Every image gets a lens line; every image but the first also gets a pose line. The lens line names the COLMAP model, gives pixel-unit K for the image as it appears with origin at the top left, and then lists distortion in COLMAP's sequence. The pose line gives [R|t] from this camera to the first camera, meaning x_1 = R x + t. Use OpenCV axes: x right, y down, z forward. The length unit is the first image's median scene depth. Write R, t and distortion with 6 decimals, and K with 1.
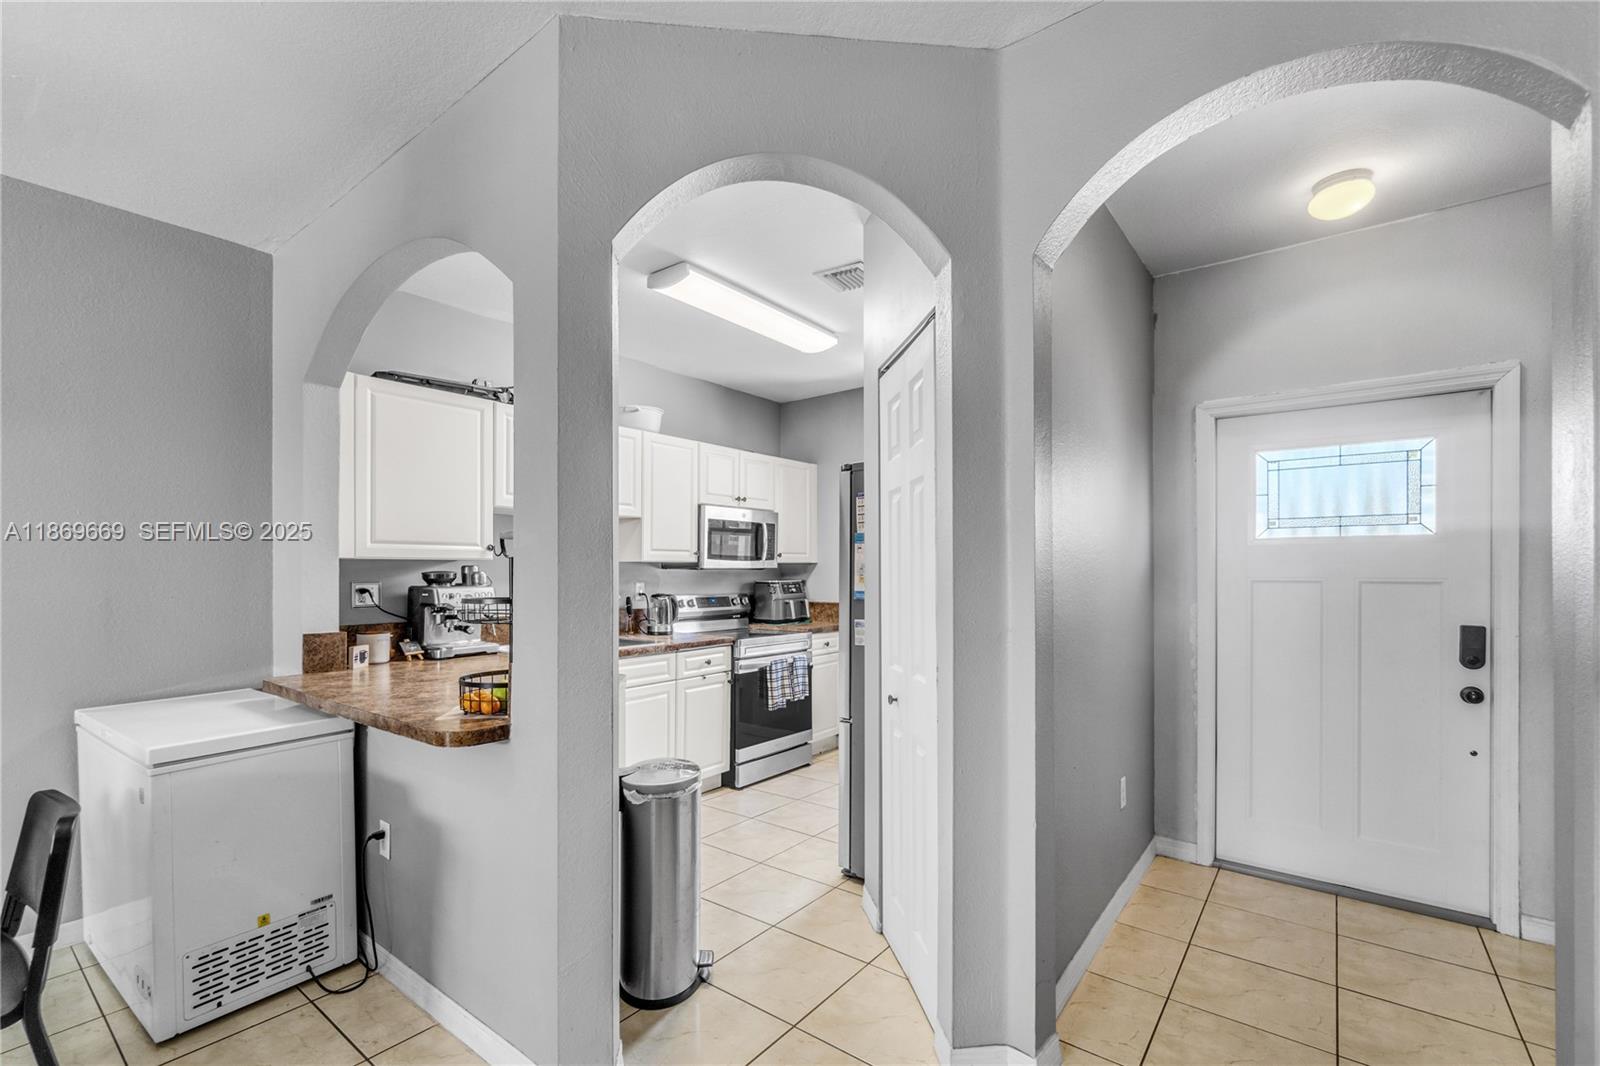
lens RADIAL K [[706.7, 0, 778.6], [0, 706.7, 561.1], [0, 0, 1]] dist [0.008526, 0.000153]
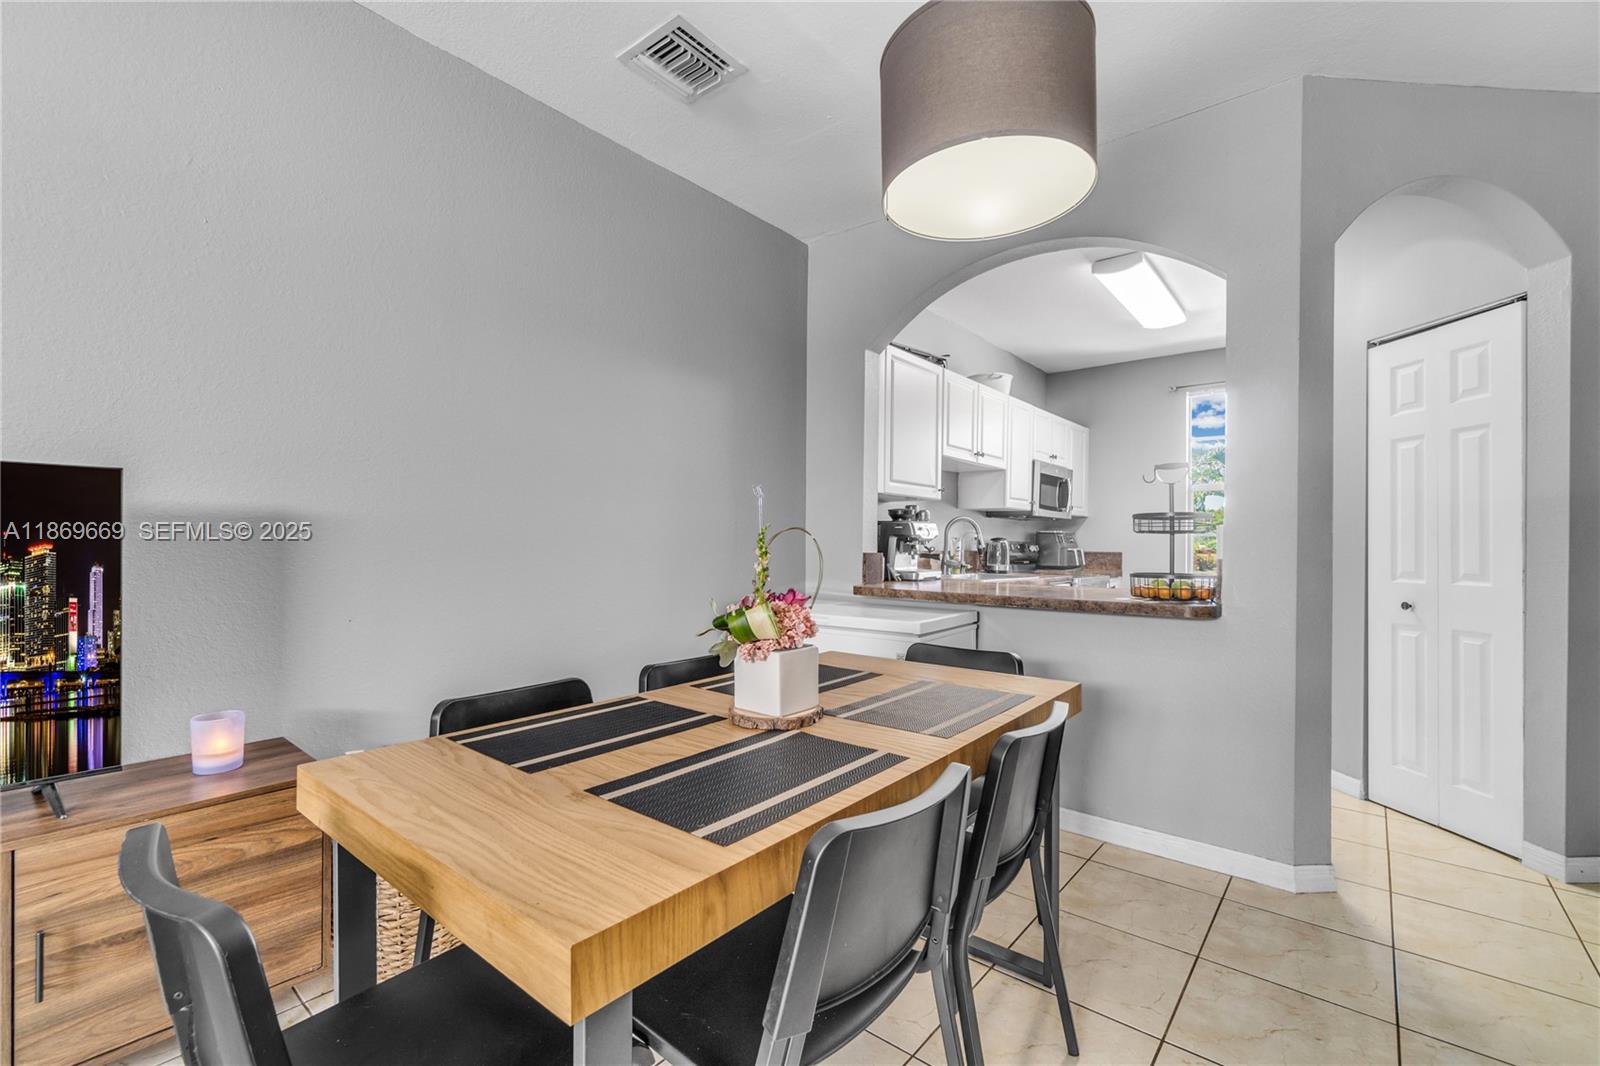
lens RADIAL K [[690.3, 0, 795.6], [0, 690.3, 536.4], [0, 0, 1]] dist [0.000683, 0.000054]
pose [[0.999683, 0.013060, -0.021542, -0.476411], [-0.012989, 0.999910, 0.003459, 0.044546], [0.021585, -0.003178, 0.999762, -0.127556]]
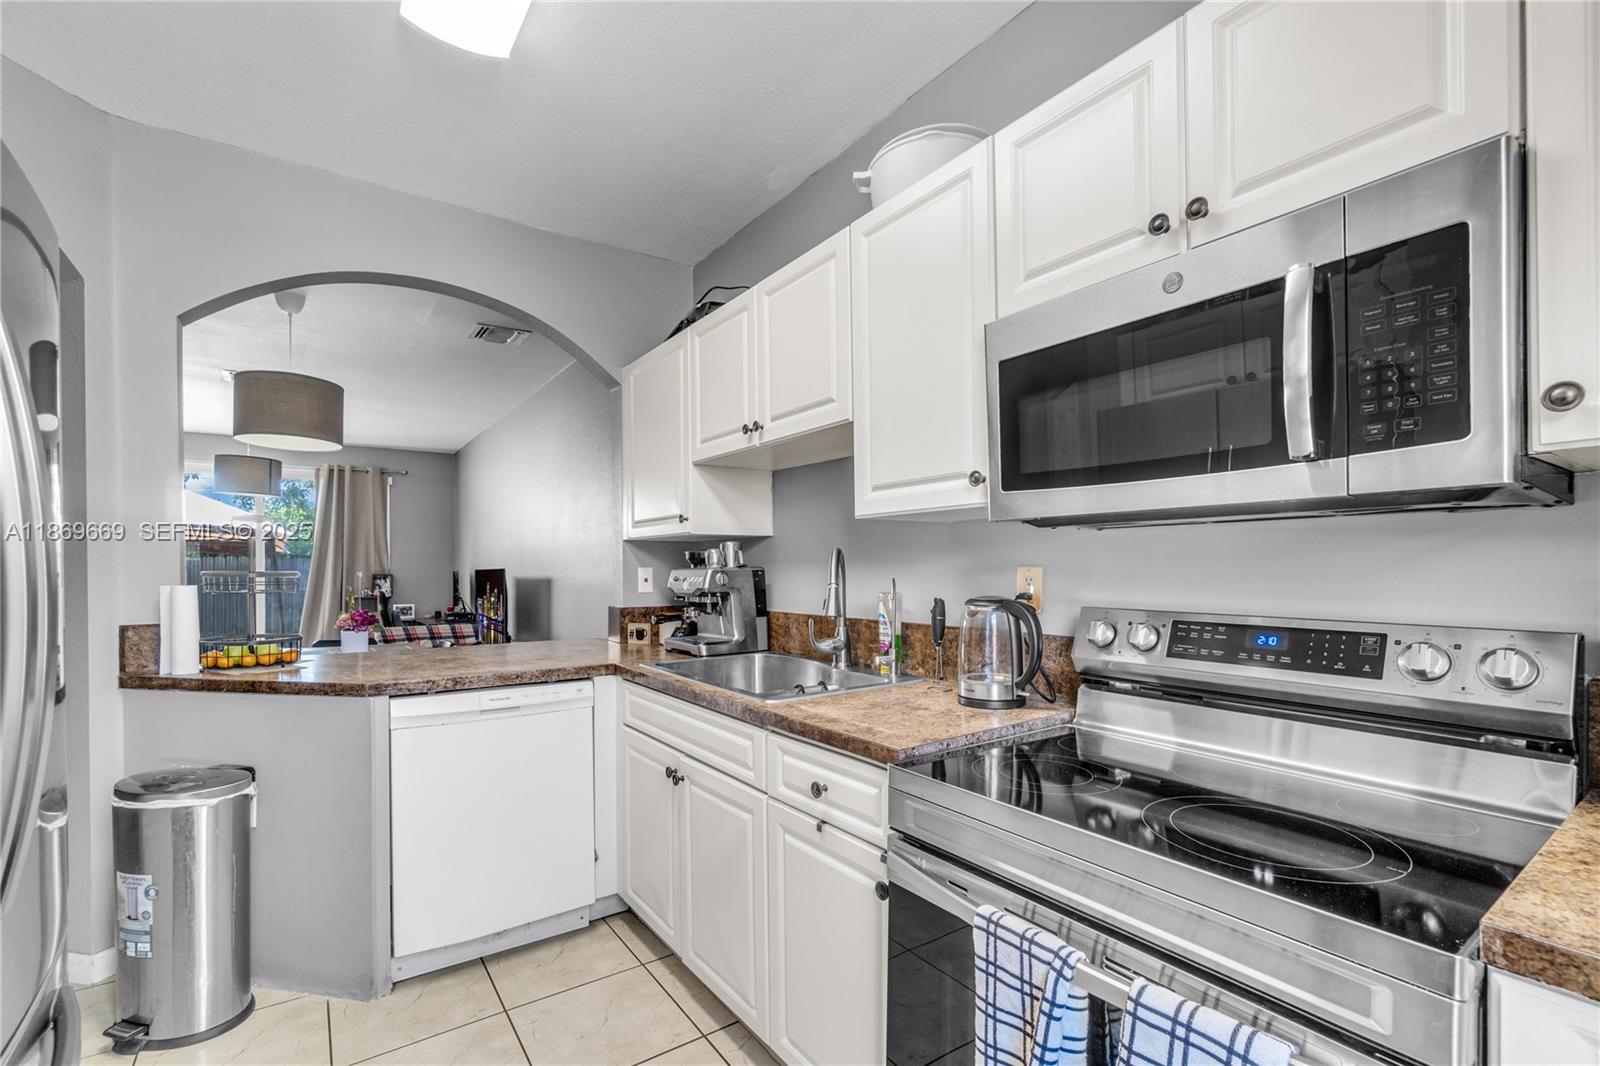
lens RADIAL K [[706.7, 0, 778.6], [0, 706.7, 561.1], [0, 0, 1]] dist [0.008526, 0.000153]
pose [[-0.295304, -0.001133, -0.955403, 0.229231], [0.018281, 0.999810, -0.006836, 0.028251], [0.955228, -0.019484, -0.295227, 1.008733]]
